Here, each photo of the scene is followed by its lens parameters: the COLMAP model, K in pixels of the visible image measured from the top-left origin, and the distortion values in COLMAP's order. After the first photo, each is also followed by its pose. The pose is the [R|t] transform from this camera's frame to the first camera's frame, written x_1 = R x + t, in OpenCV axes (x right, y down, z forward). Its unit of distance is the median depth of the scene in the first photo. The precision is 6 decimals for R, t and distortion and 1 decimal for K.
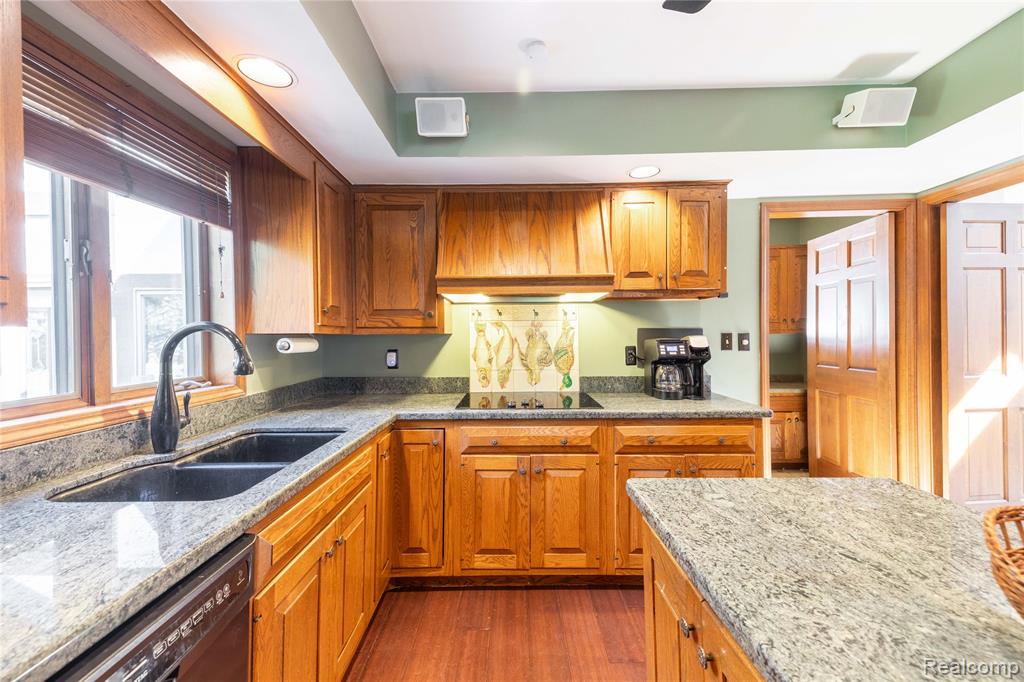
lens RADIAL K [[415.1, 0, 512.6], [0, 415.1, 337.7], [0, 0, 1]] dist [0.055180, -0.020881]
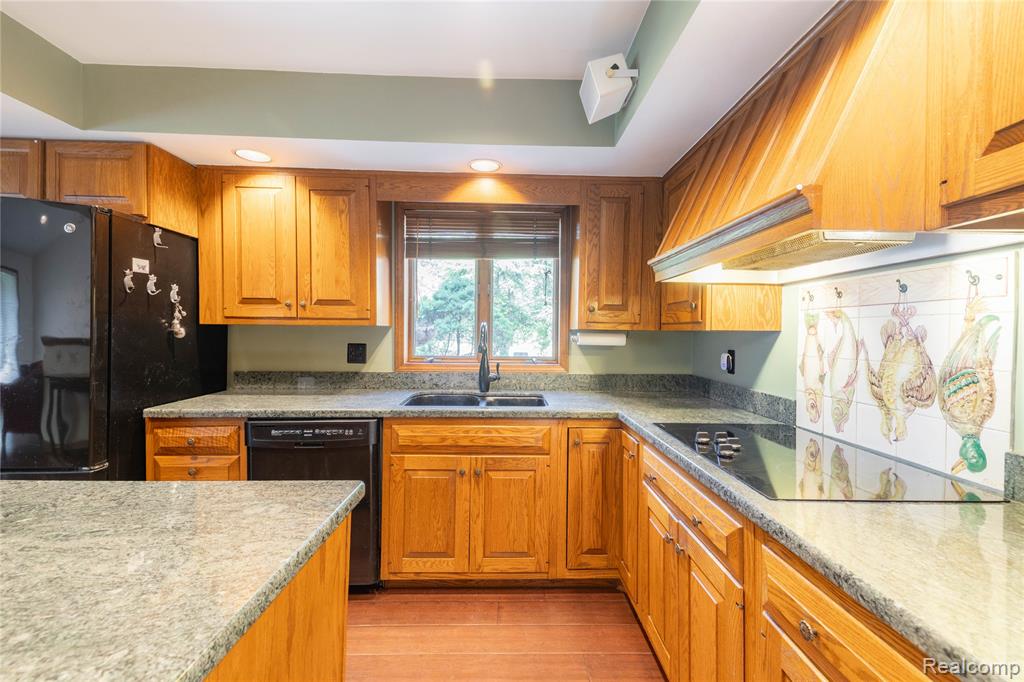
lens RADIAL K [[415.1, 0, 512.6], [0, 415.1, 337.7], [0, 0, 1]] dist [0.055180, -0.020881]
pose [[0.018379, 0.021434, -0.999601, 0.598043], [-0.017906, 0.999617, 0.021105, -0.005998], [0.999671, 0.017511, 0.018755, 0.642755]]
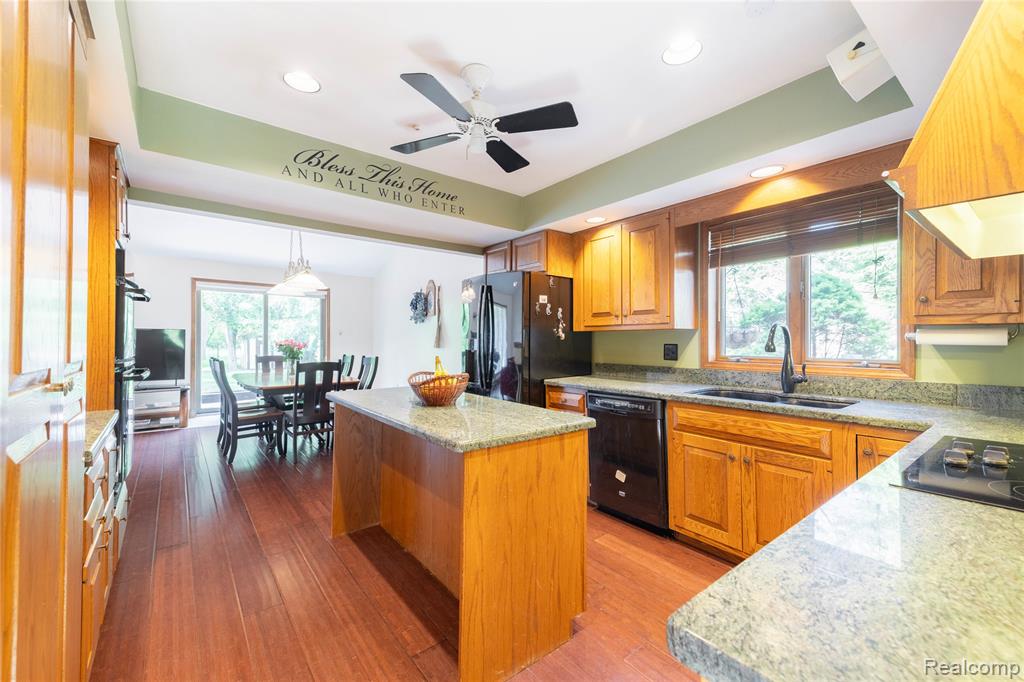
lens RADIAL K [[415.1, 0, 512.6], [0, 415.1, 337.7], [0, 0, 1]] dist [0.055180, -0.020881]
pose [[-0.784373, 0.005336, -0.620267, 0.731436], [0.002601, 0.999983, 0.005313, 0.010803], [0.620284, 0.002554, -0.784373, 0.999056]]
